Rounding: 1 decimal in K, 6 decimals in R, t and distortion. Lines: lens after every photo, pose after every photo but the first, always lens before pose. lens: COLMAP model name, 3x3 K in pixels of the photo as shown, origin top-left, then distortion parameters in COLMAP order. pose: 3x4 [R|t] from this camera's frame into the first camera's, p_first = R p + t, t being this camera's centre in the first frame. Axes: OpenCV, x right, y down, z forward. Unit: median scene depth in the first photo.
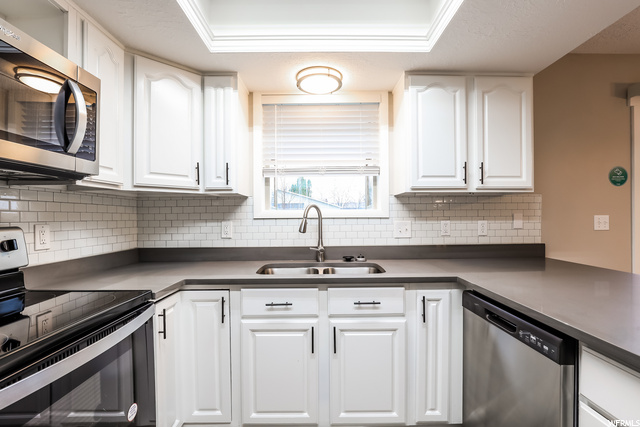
lens RADIAL K [[294.5, 0, 319.5], [0, 294.5, 215.6], [0, 0, 1]] dist [-0.020761, 0.000534]
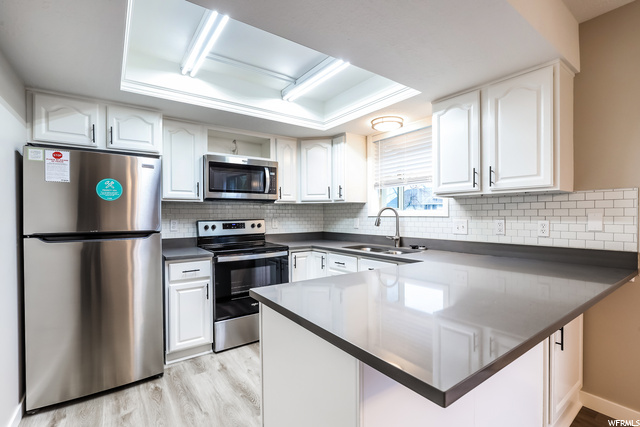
lens RADIAL K [[294.5, 0, 325.8], [0, 294.5, 215.1], [0, 0, 1]] dist [-0.020761, 0.000534]
pose [[0.590725, 0.003981, -0.806863, 0.924352], [0.005032, 0.999950, 0.008618, -0.012178], [0.806857, -0.009150, 0.590676, -0.113625]]
